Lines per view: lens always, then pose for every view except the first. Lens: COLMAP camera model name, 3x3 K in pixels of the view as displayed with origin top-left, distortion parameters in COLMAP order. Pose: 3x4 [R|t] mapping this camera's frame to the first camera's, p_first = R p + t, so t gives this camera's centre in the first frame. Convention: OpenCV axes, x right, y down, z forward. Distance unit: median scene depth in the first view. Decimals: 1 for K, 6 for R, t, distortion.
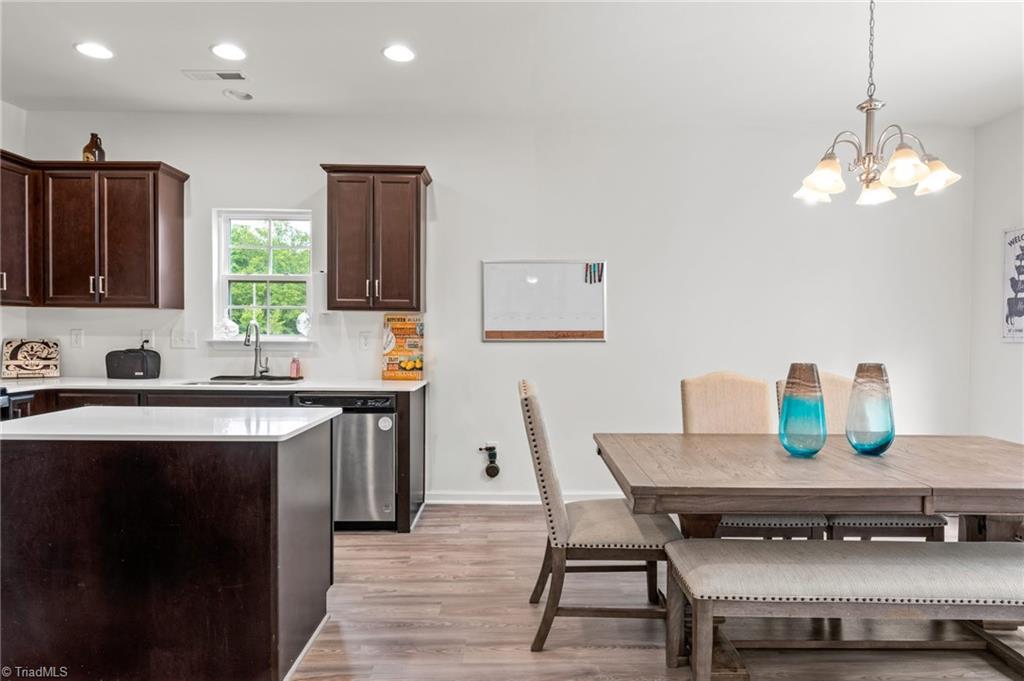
lens RADIAL K [[582.9, 0, 524.4], [0, 582.9, 345.4], [0, 0, 1]] dist [-0.003423, -0.001400]
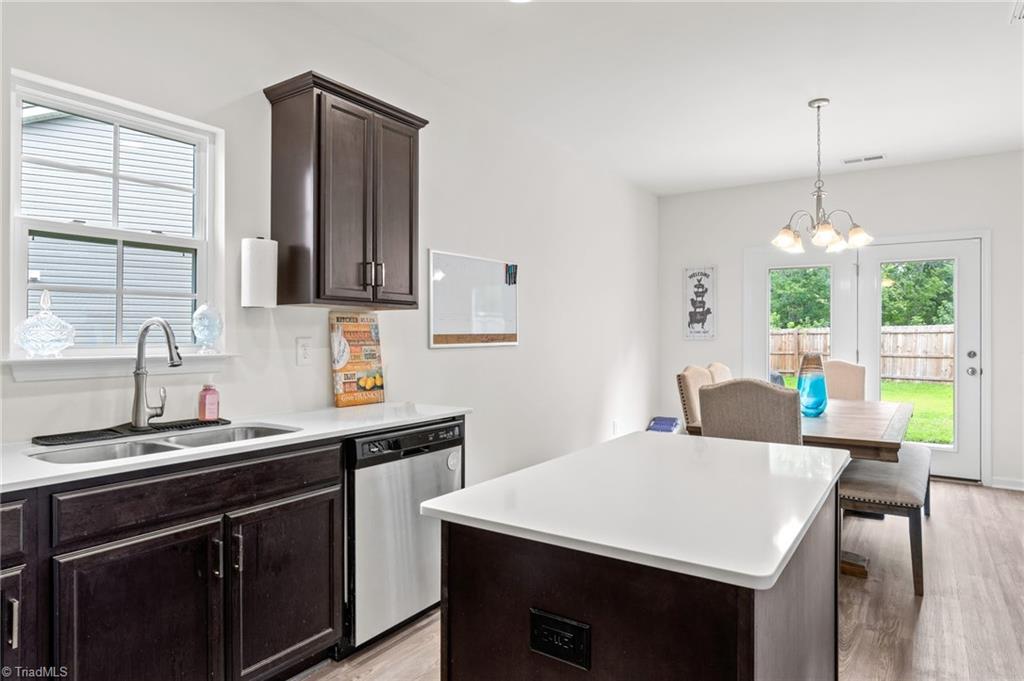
lens RADIAL K [[606.5, 0, 513.4], [0, 606.5, 333.2], [0, 0, 1]] dist [-0.010232, -0.003194]
pose [[0.564649, -0.004623, 0.825318, -0.763734], [0.023903, 0.999656, -0.010754, -0.016200], [-0.824985, 0.025800, 0.564565, 0.457562]]
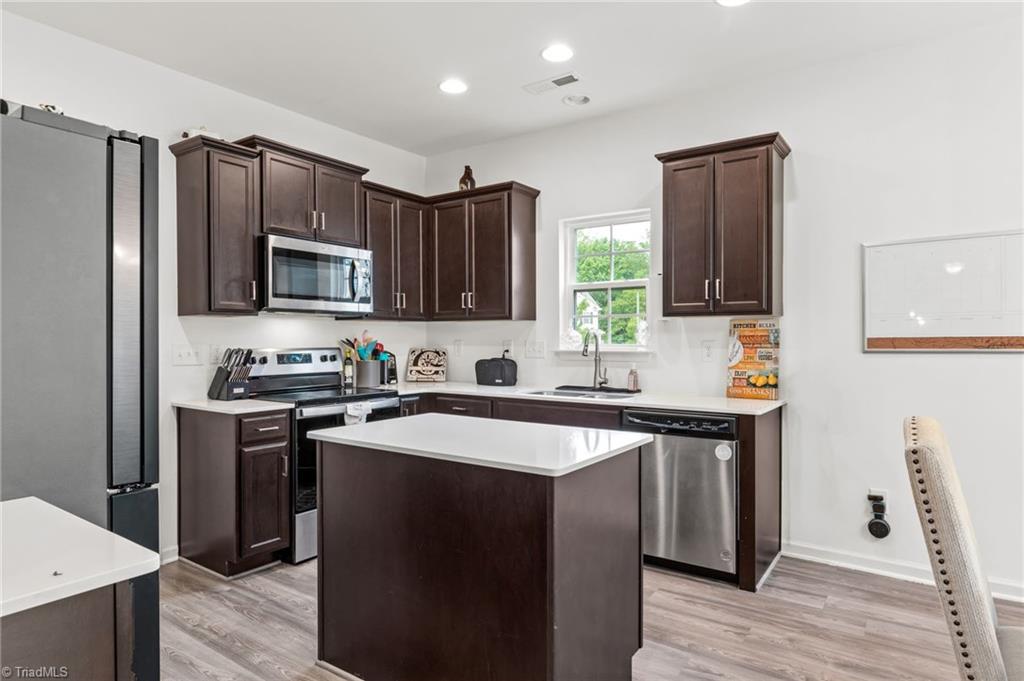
lens RADIAL K [[586.2, 0, 534.4], [0, 586.2, 345.8], [0, 0, 1]] dist [0.005452, 0.000712]
pose [[0.817618, -0.002132, -0.575757, 0.018496], [-0.004532, 0.999938, -0.010137, -0.006061], [0.575743, 0.010897, 0.817558, 0.153884]]
